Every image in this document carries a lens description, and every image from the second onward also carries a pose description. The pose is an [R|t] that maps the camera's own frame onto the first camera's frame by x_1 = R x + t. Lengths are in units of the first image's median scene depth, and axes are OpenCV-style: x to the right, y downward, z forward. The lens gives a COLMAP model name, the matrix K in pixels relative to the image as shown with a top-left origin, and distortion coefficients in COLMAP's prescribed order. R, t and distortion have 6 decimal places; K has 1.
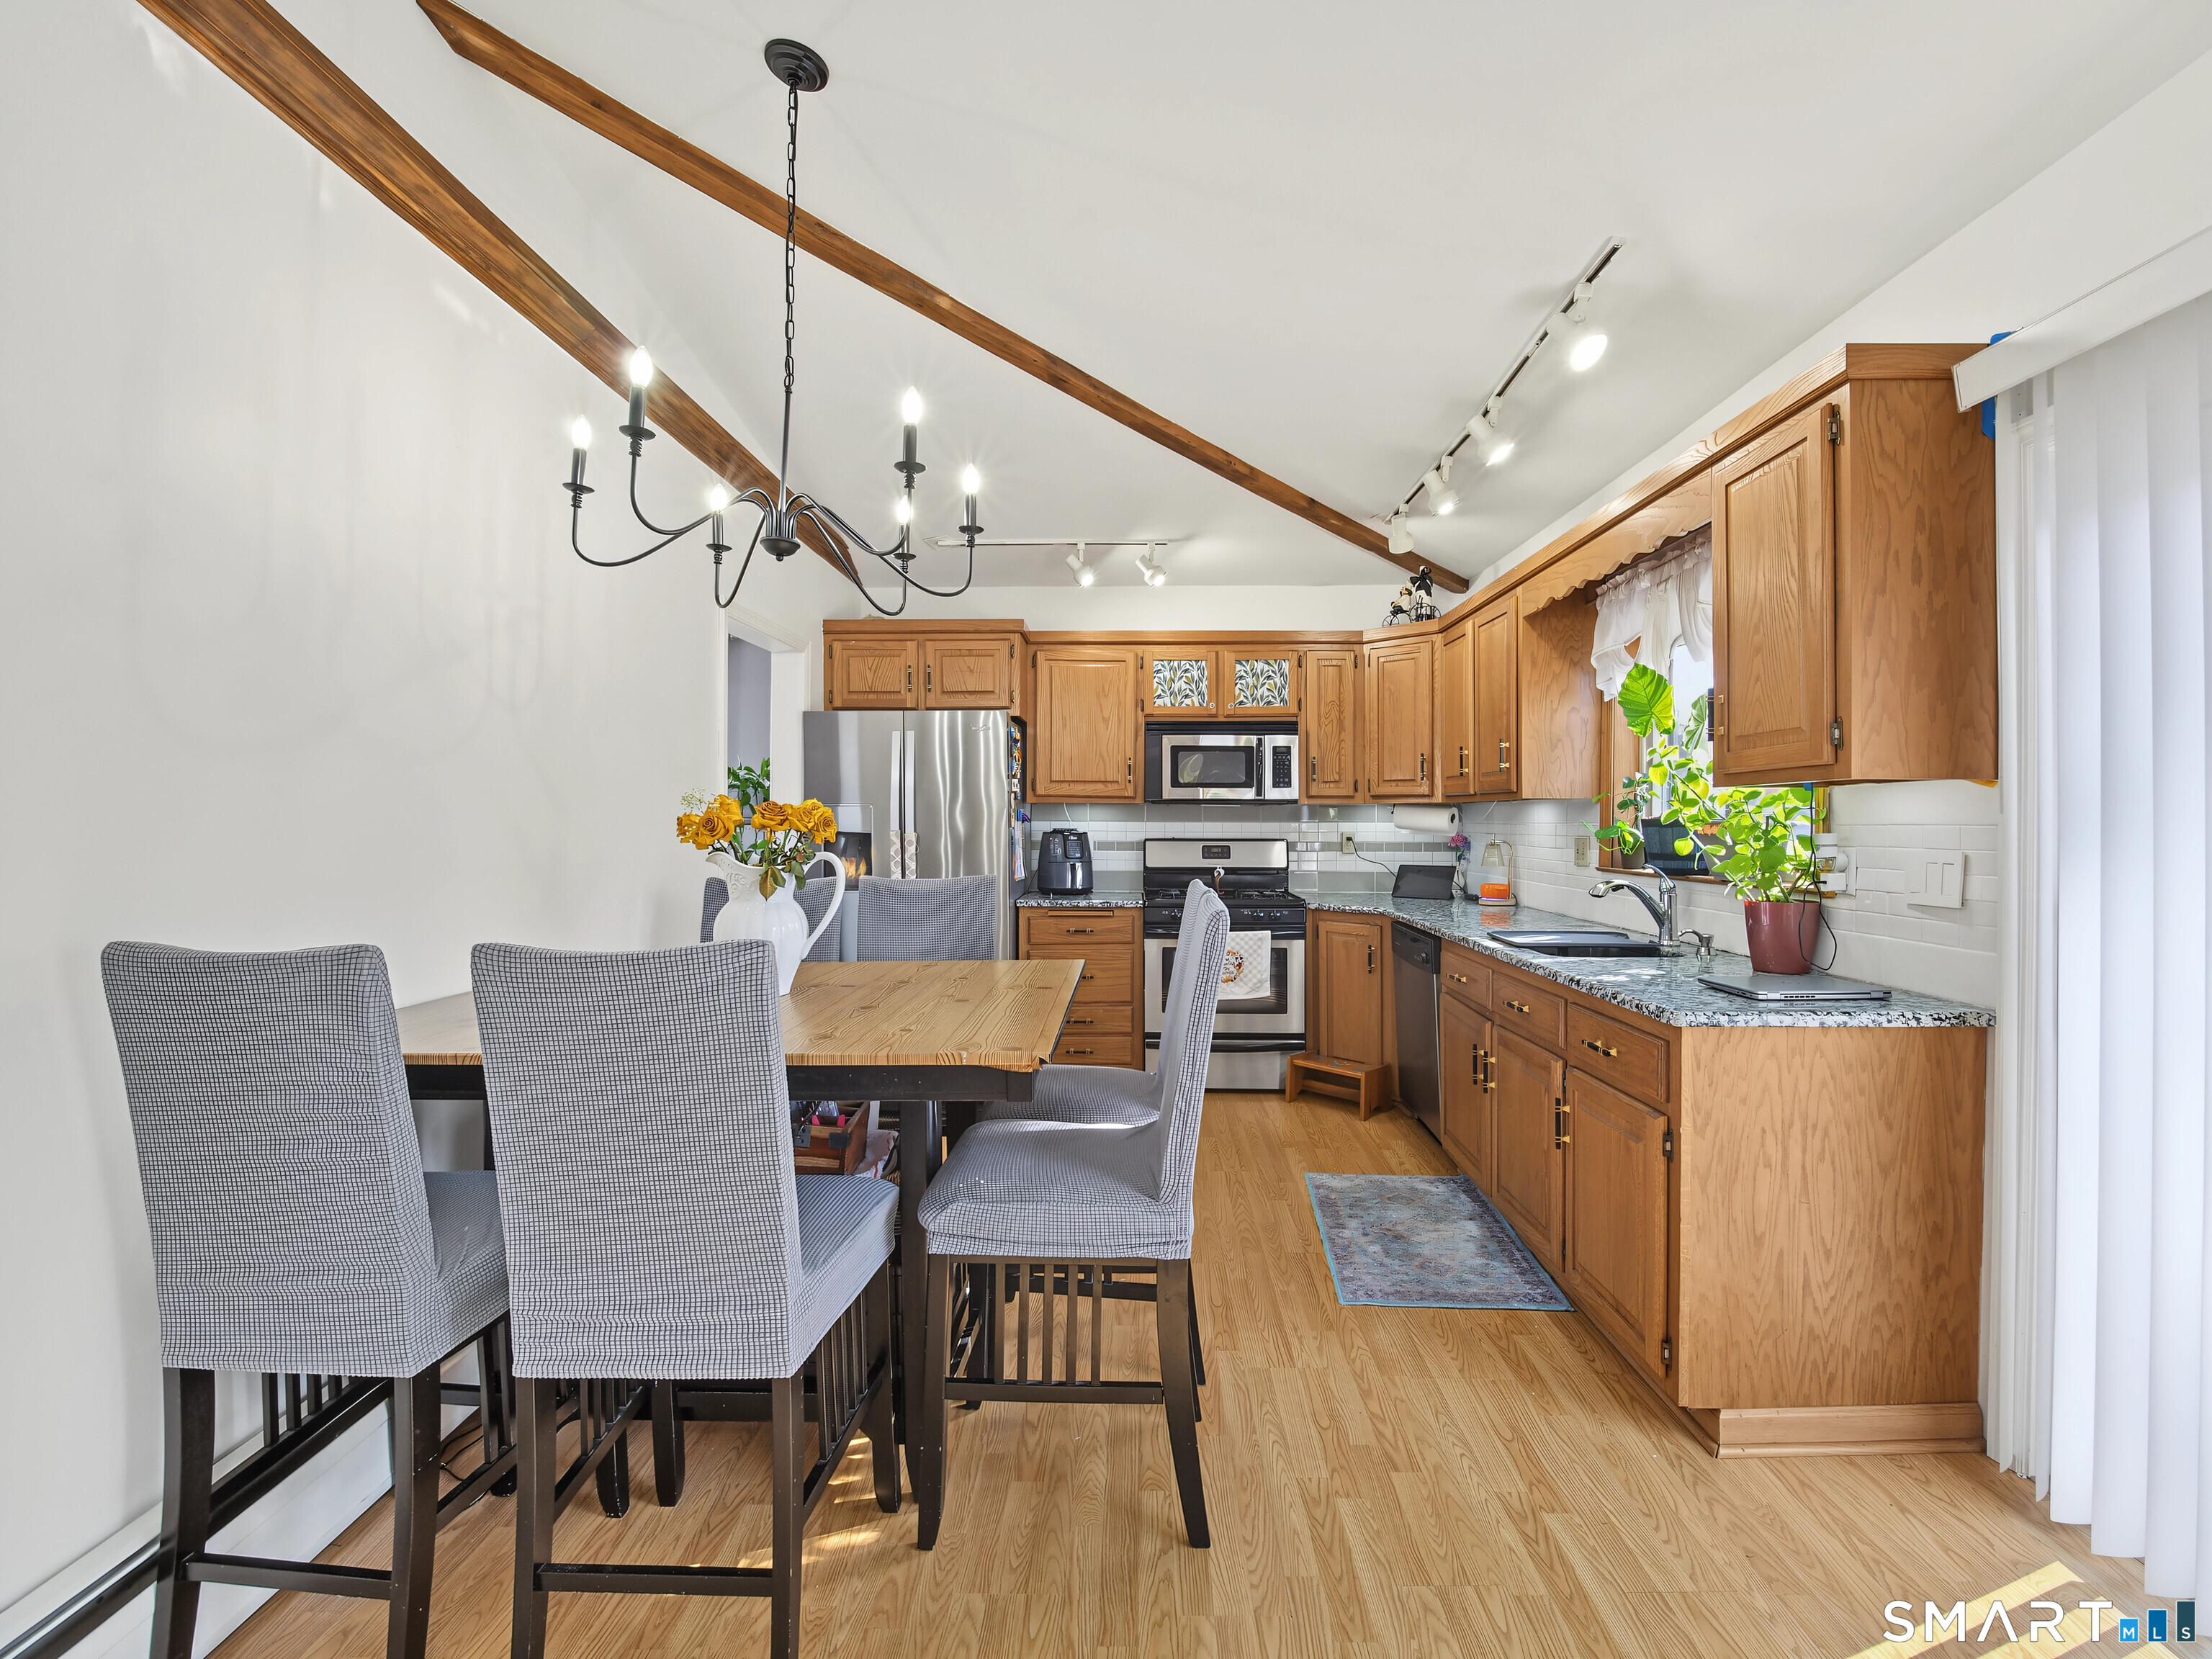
lens RADIAL K [[1013.2, 0, 1096.6], [0, 1013.2, 823.9], [0, 0, 1]] dist [-0.018253, -0.001634]
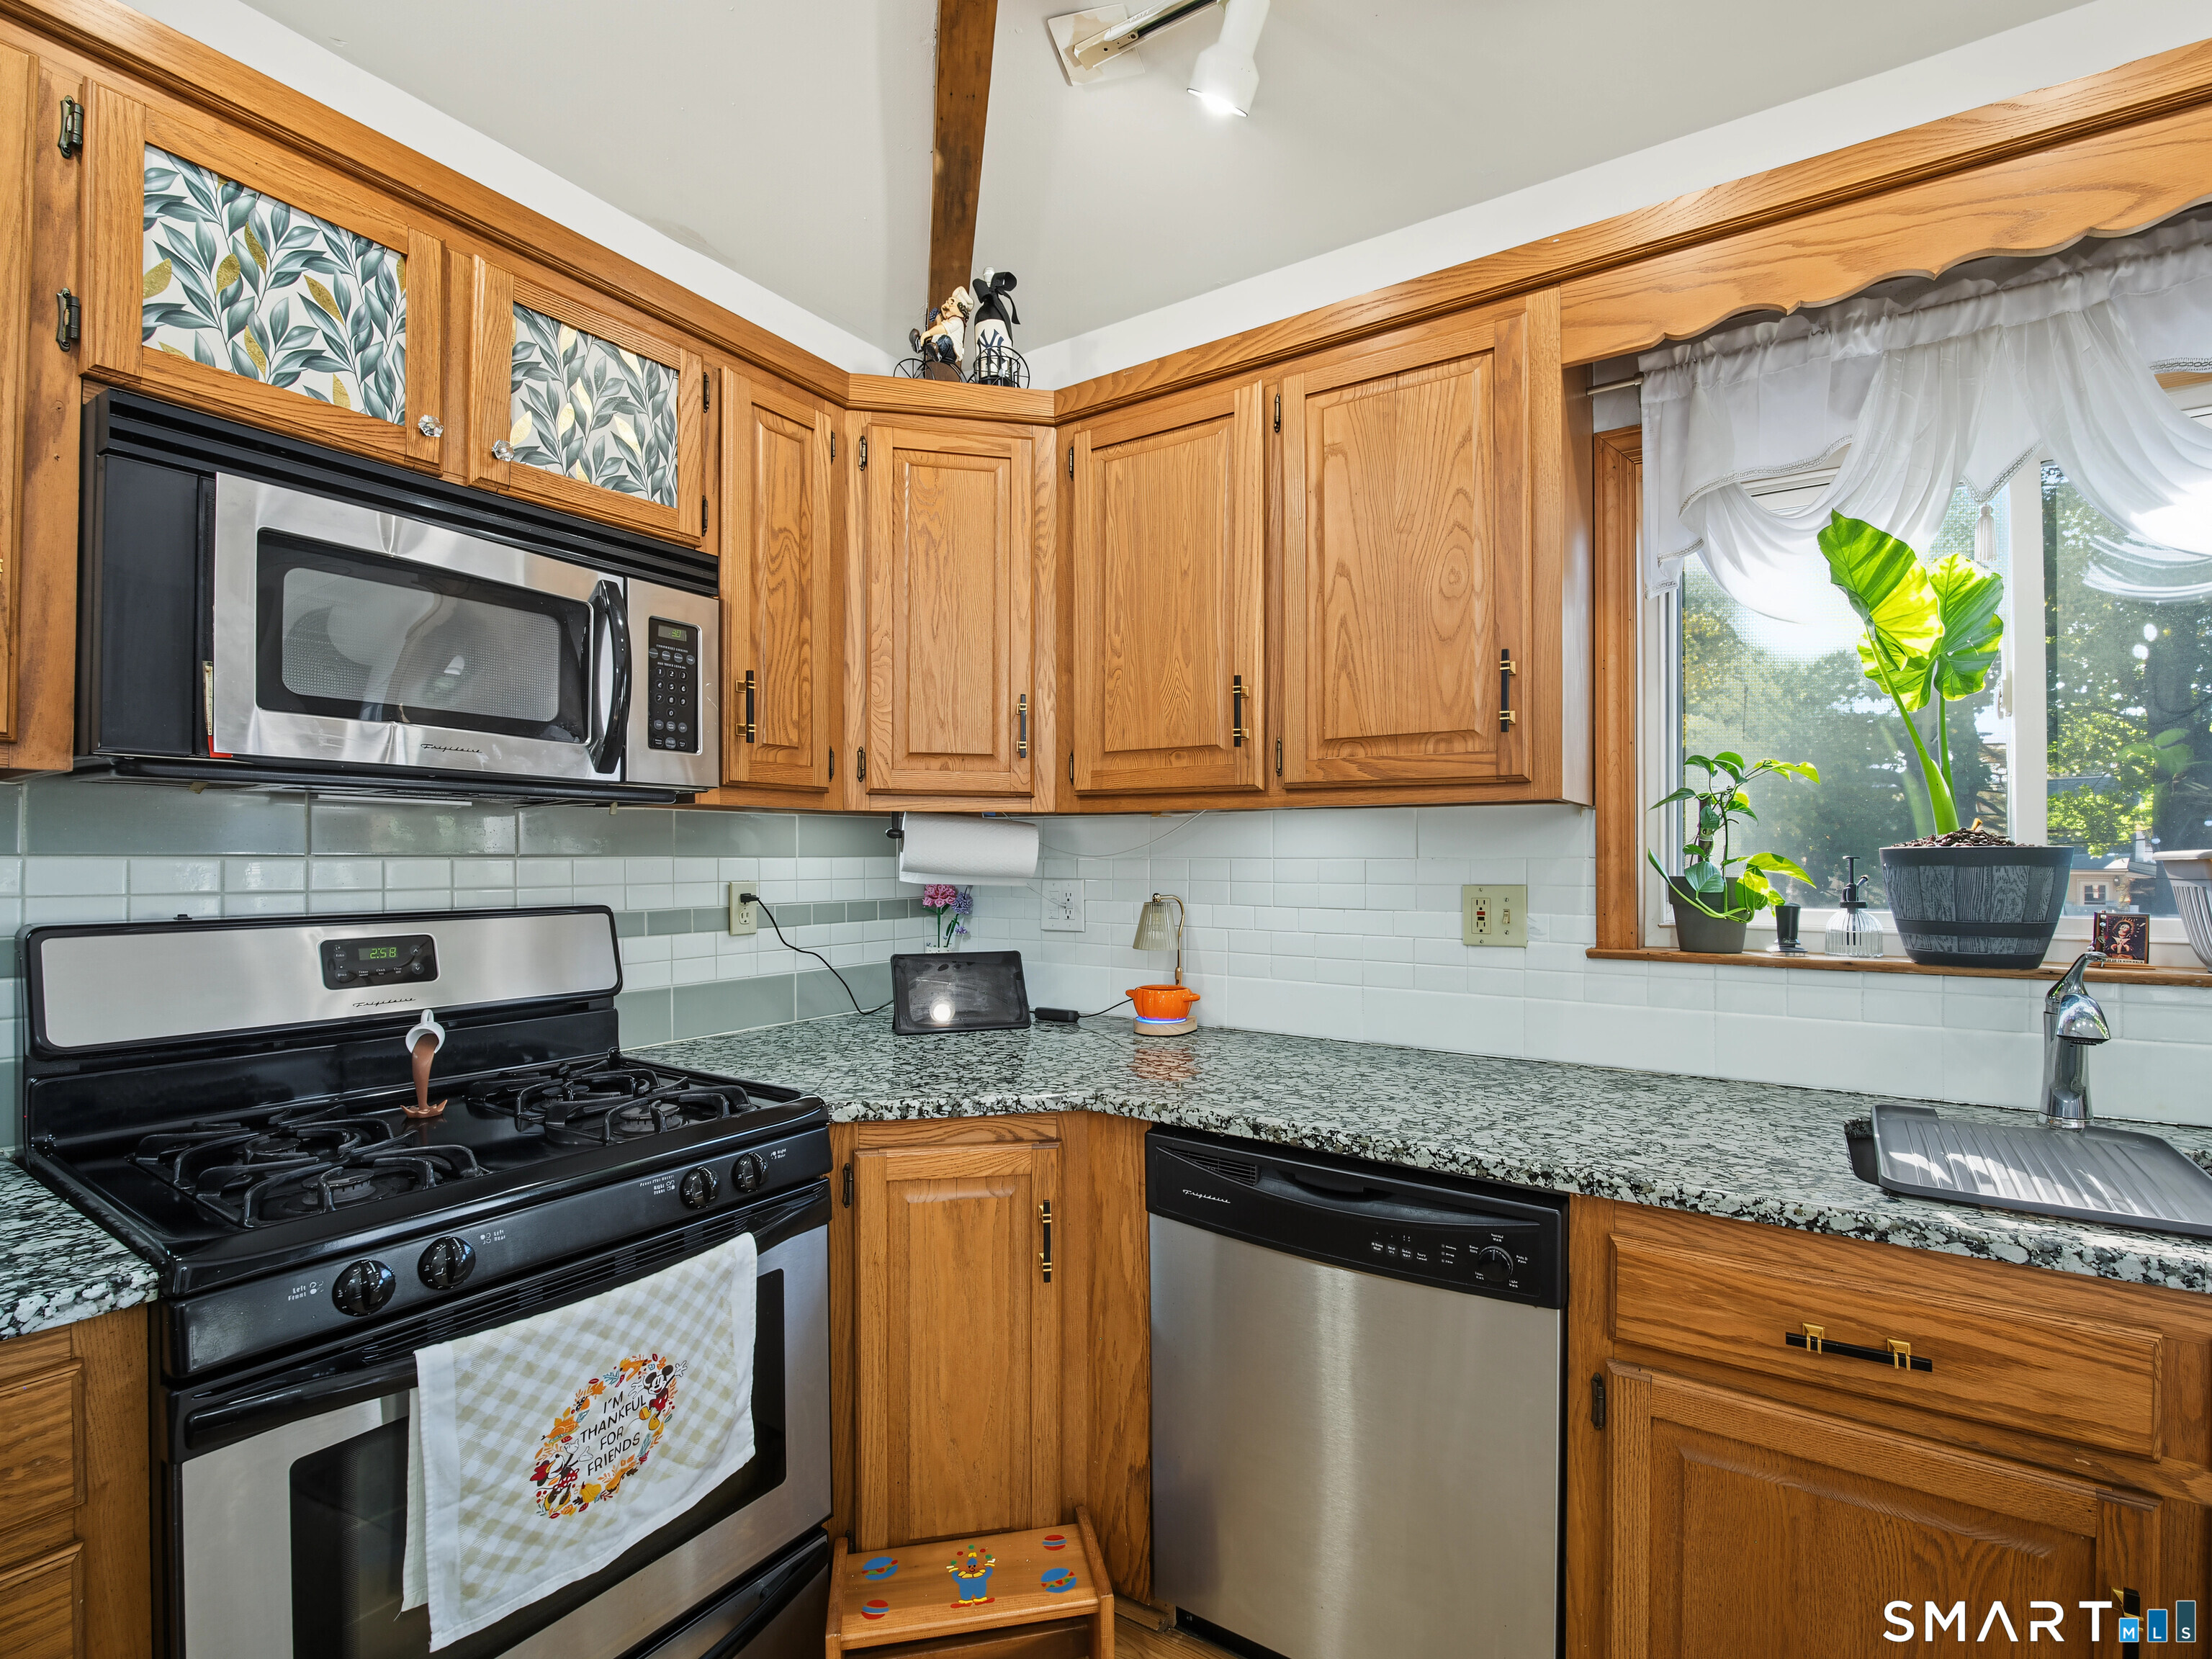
lens RADIAL K [[1013.2, 0, 1117.6], [0, 1013.2, 852.4], [0, 0, 1]] dist [-0.018253, -0.001634]
pose [[0.519115, 0.002997, 0.854699, -0.019208], [0.002174, 0.999986, -0.004826, -0.001146], [-0.854702, 0.004363, 0.519101, 0.708503]]
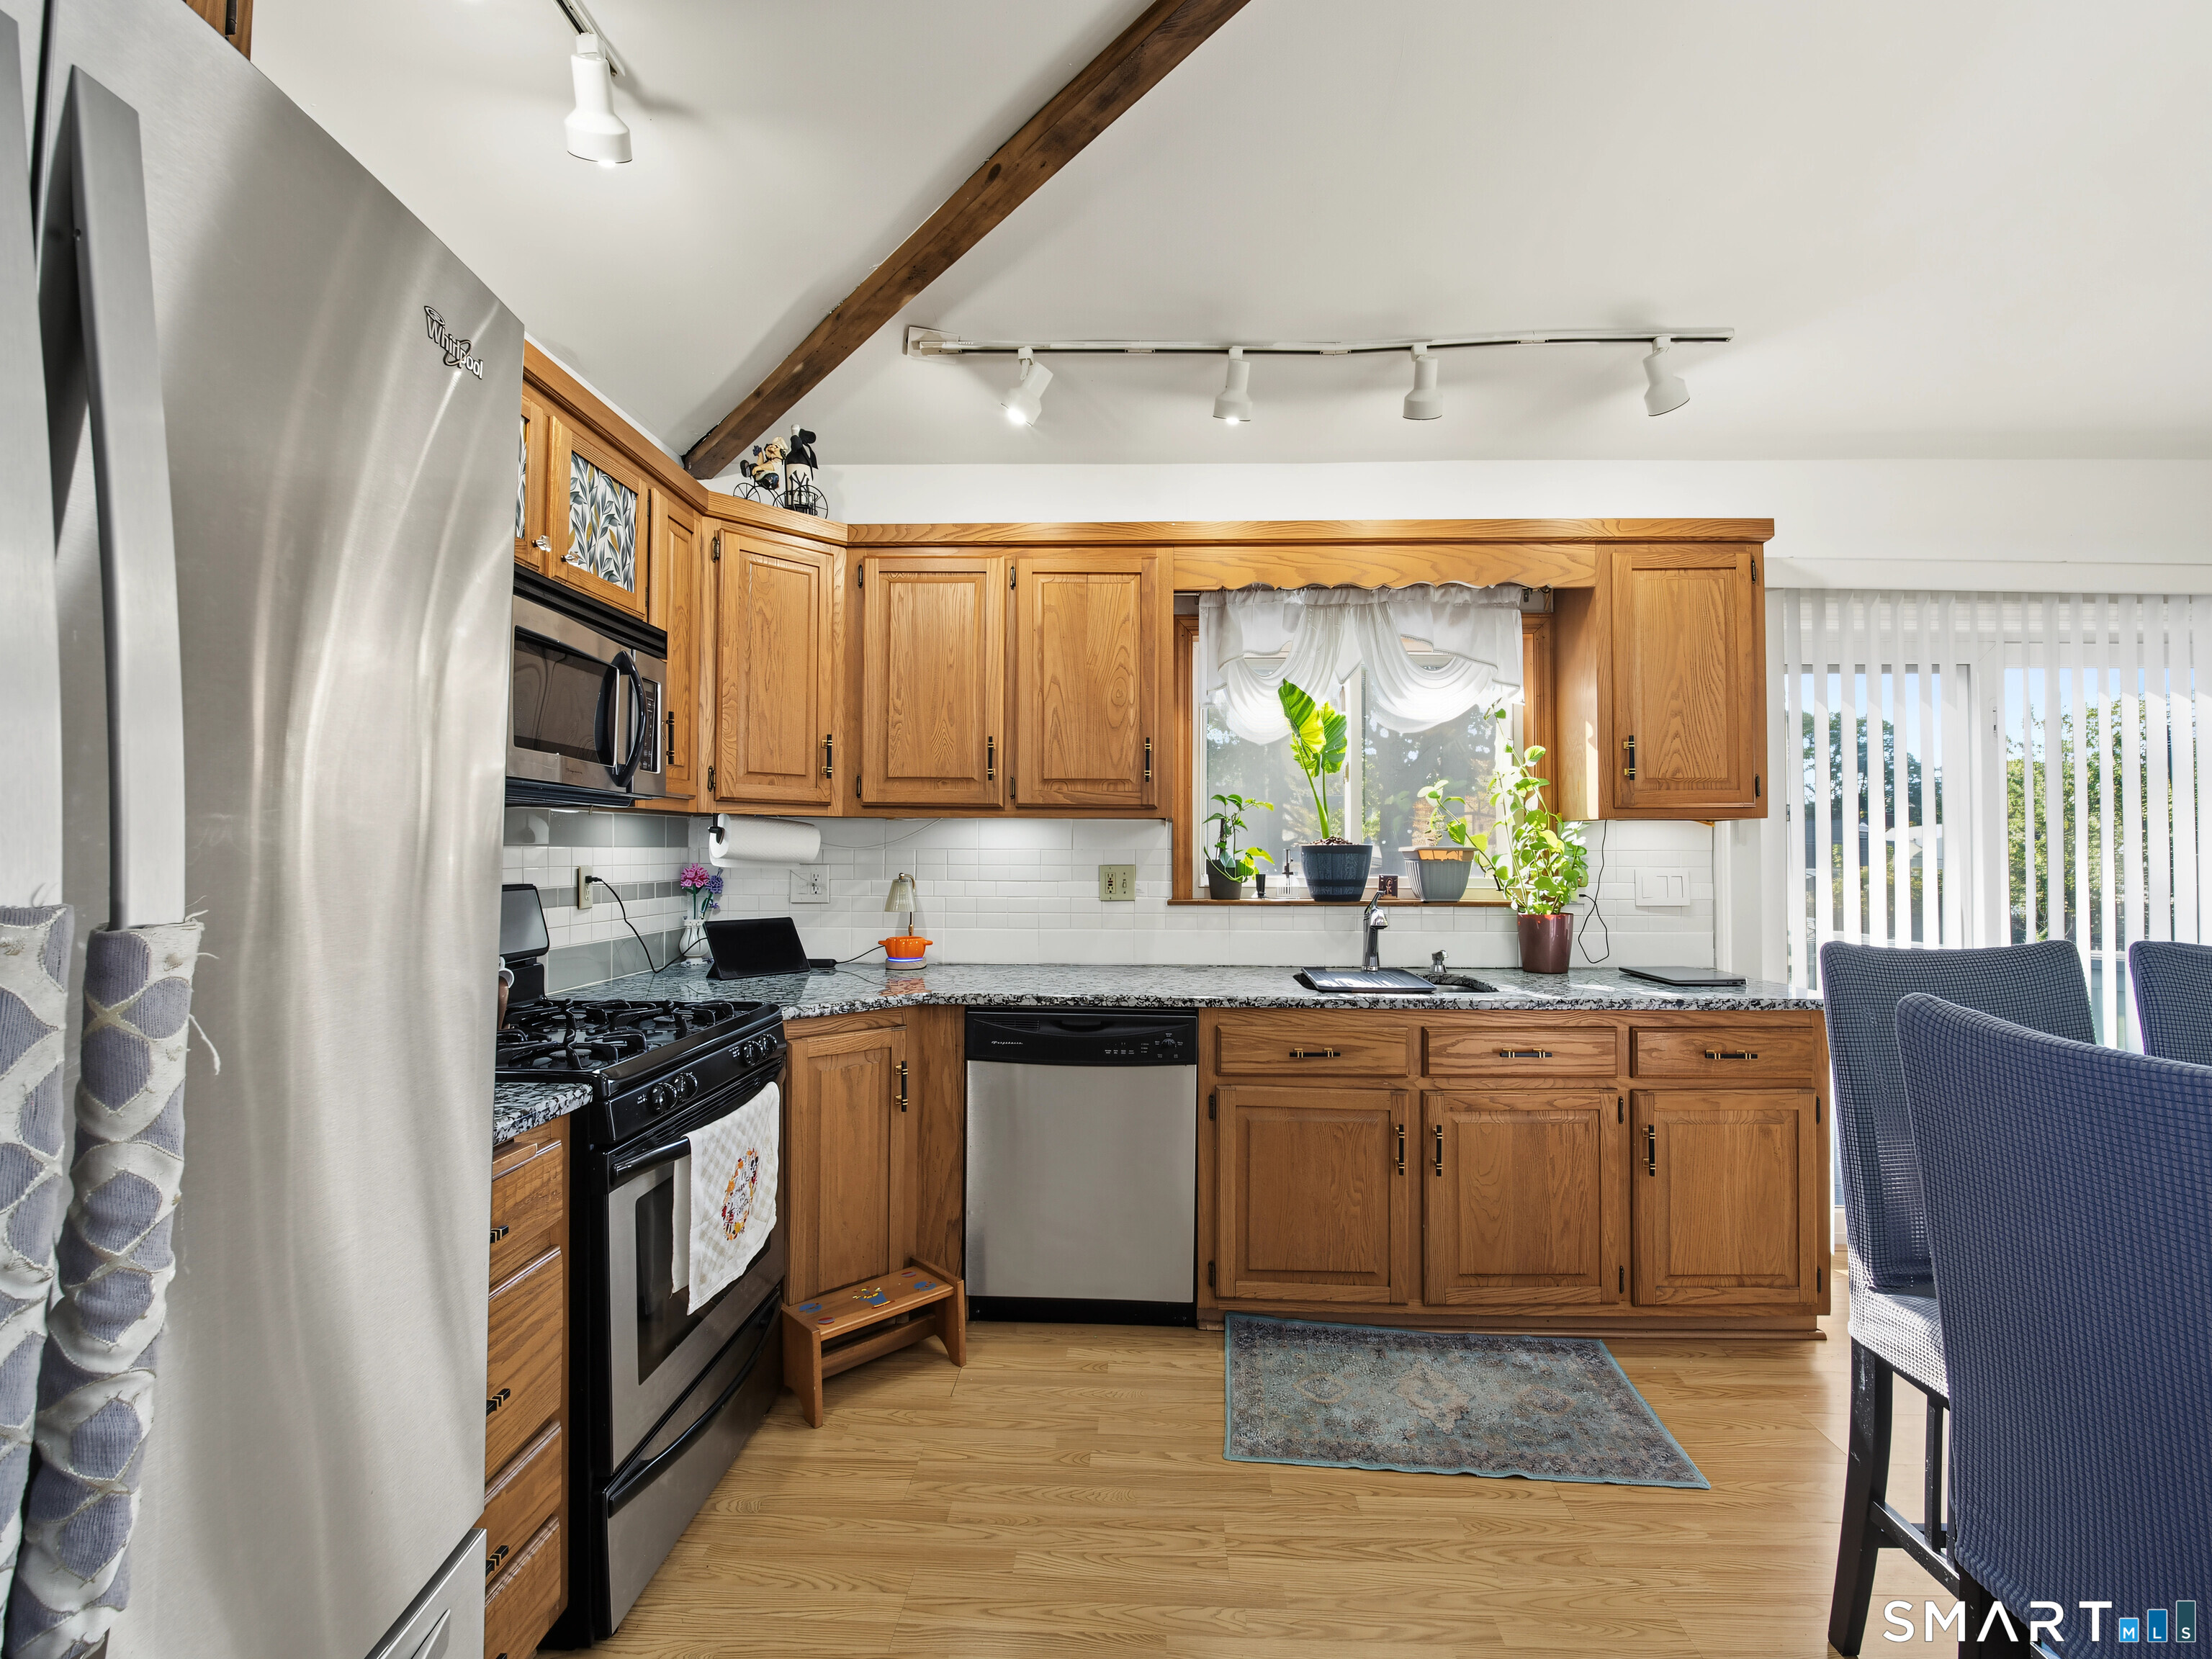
lens RADIAL K [[1013.2, 0, 1116.3], [0, 1013.2, 834.8], [0, 0, 1]] dist [-0.018253, -0.001634]
pose [[-0.009255, 0.016044, 0.999828, -0.272841], [-0.001055, 0.999871, -0.016055, 0.000439], [-0.999957, -0.001203, -0.009237, 0.790647]]
